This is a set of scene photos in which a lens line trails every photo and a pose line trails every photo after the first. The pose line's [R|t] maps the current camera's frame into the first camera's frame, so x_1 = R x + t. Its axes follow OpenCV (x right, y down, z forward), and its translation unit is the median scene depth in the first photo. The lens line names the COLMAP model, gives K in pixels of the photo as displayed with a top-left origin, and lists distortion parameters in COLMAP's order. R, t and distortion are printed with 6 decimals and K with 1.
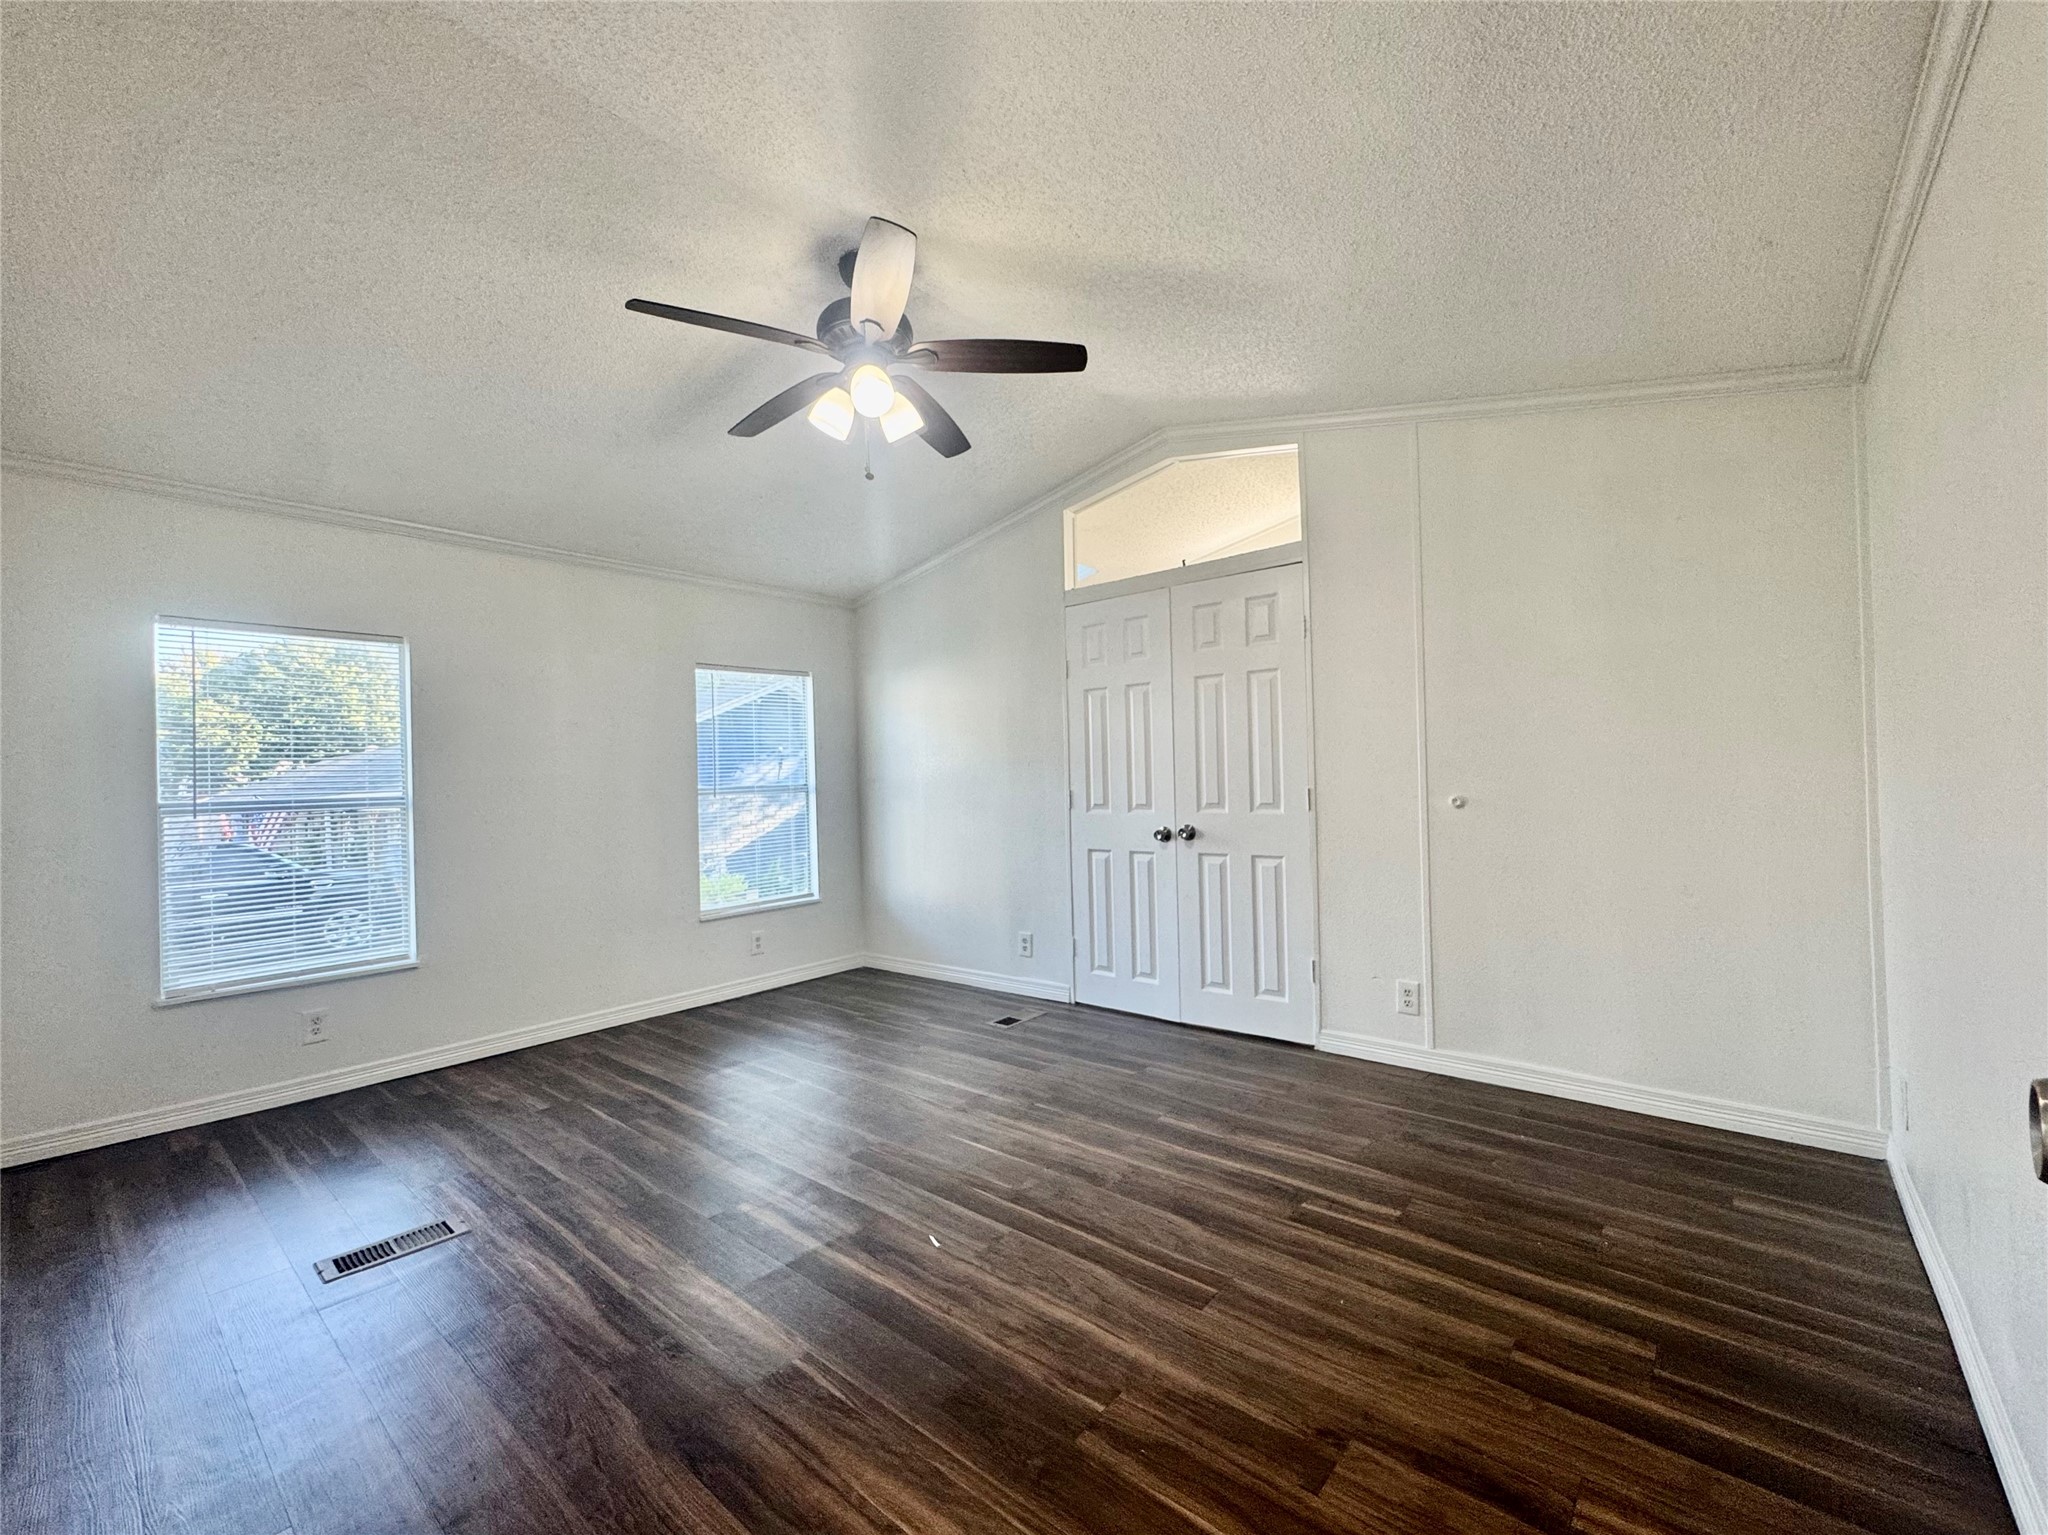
lens RADIAL K [[839.9, 0, 1021.9], [0, 839.9, 769.0], [0, 0, 1]] dist [-0.007123, 0.000962]
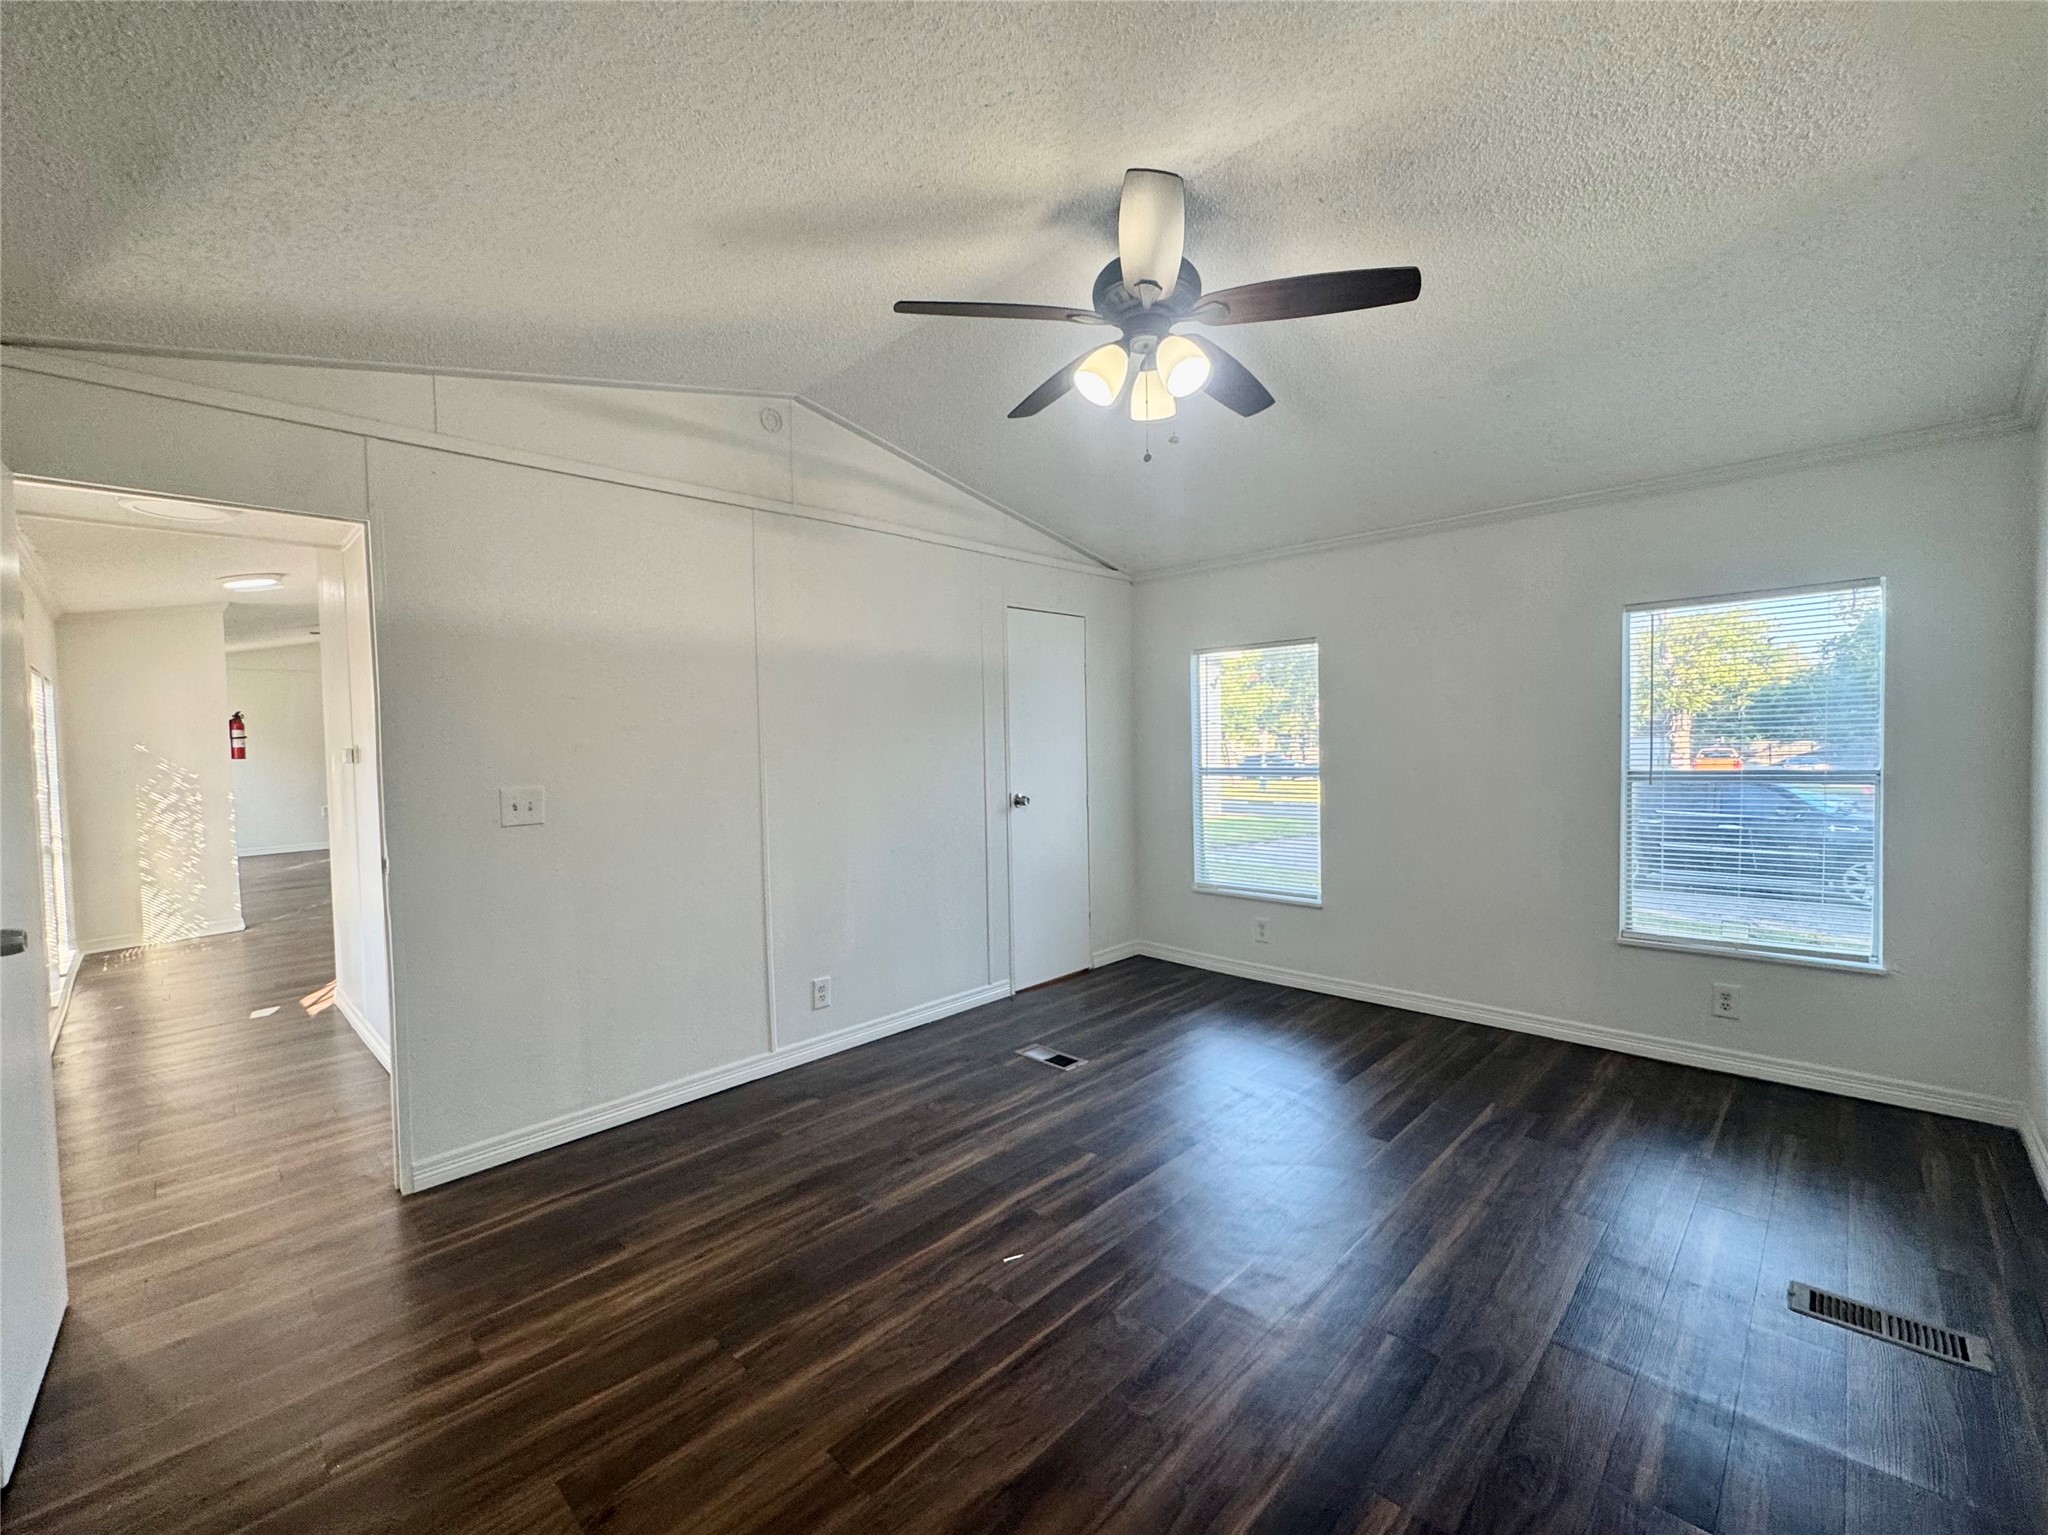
lens RADIAL K [[839.9, 0, 1021.2], [0, 839.9, 767.5], [0, 0, 1]] dist [-0.007123, 0.000962]
pose [[-0.055989, 0.060500, -0.996597, 0.927761], [0.032286, 0.997750, 0.058757, -0.098195], [0.997909, -0.028886, -0.057817, 1.150398]]
